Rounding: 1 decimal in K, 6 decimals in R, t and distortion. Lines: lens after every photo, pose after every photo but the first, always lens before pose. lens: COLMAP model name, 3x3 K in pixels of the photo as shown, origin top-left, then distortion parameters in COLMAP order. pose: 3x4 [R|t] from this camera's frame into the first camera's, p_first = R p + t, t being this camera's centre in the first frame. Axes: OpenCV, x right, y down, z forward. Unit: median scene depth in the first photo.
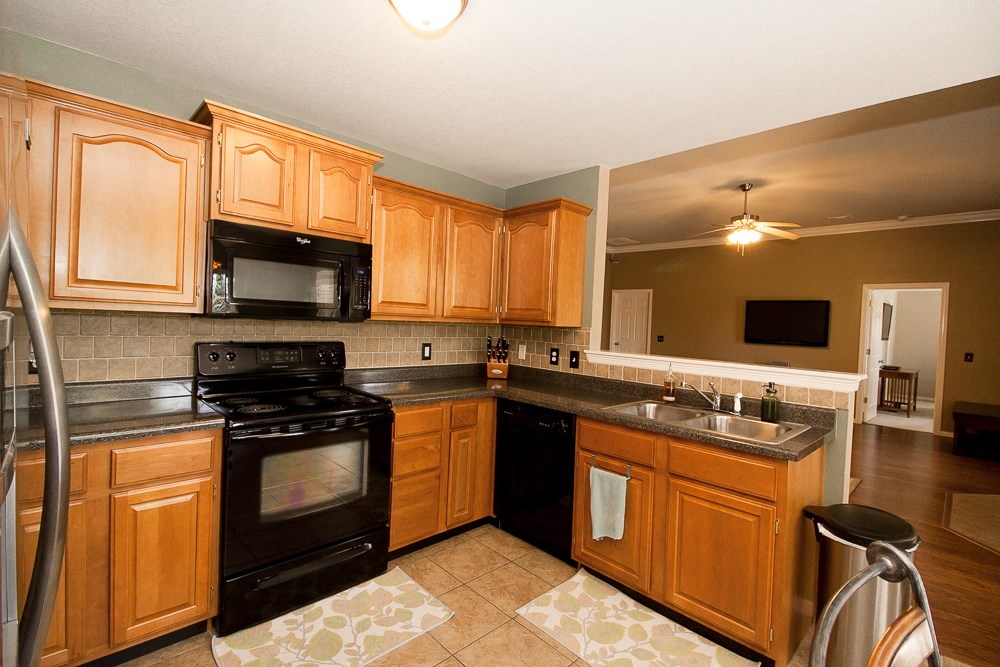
lens RADIAL K [[453.8, 0, 497.5], [0, 453.8, 330.5], [0, 0, 1]] dist [0.033283, -0.021934]
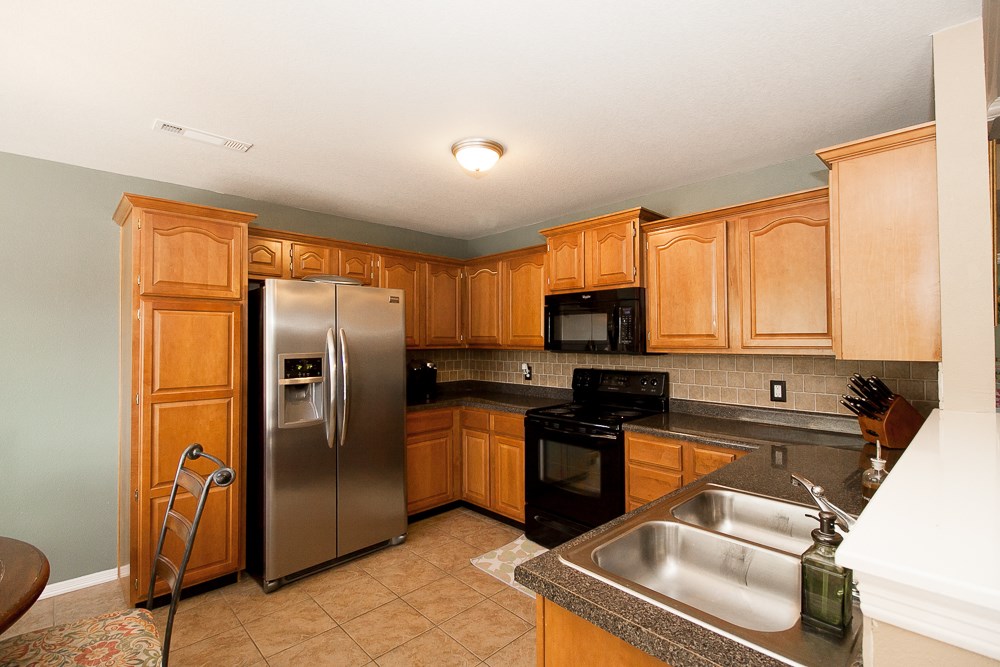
lens RADIAL K [[453.8, 0, 497.5], [0, 453.8, 330.5], [0, 0, 1]] dist [0.033283, -0.021934]
pose [[0.000214, -0.060121, -0.998191, 0.849522], [-0.016943, 0.998048, -0.060116, -0.004297], [0.999856, 0.016925, -0.000805, 0.645113]]
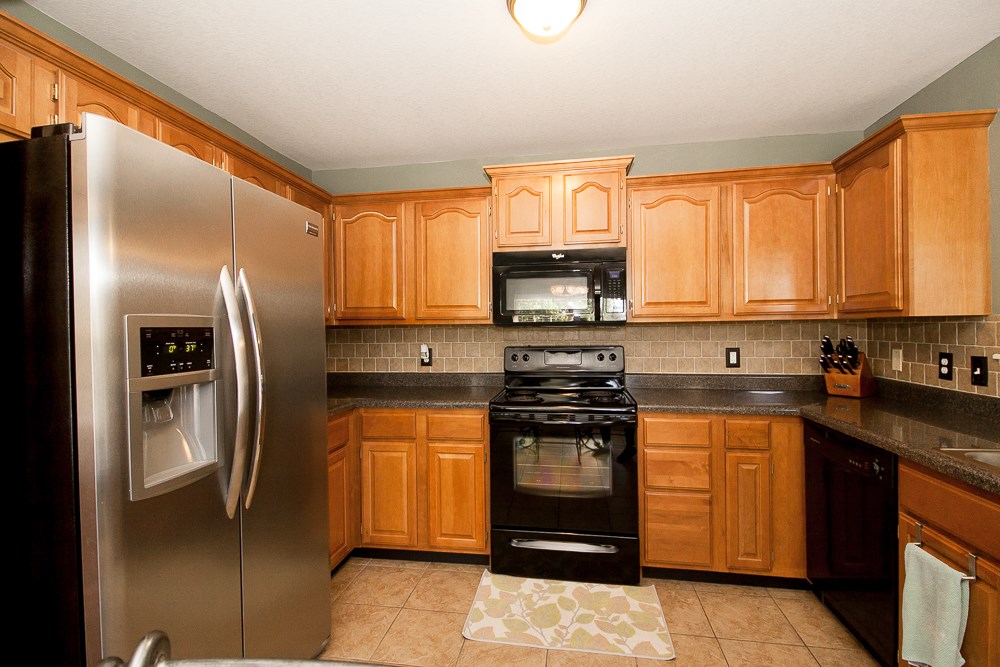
lens RADIAL K [[453.8, 0, 497.5], [0, 453.8, 330.5], [0, 0, 1]] dist [0.033283, -0.021934]
pose [[0.597839, -0.045631, -0.800316, 0.342881], [0.017789, 0.998888, -0.043664, 0.032784], [0.801418, 0.011867, 0.597986, 0.175329]]
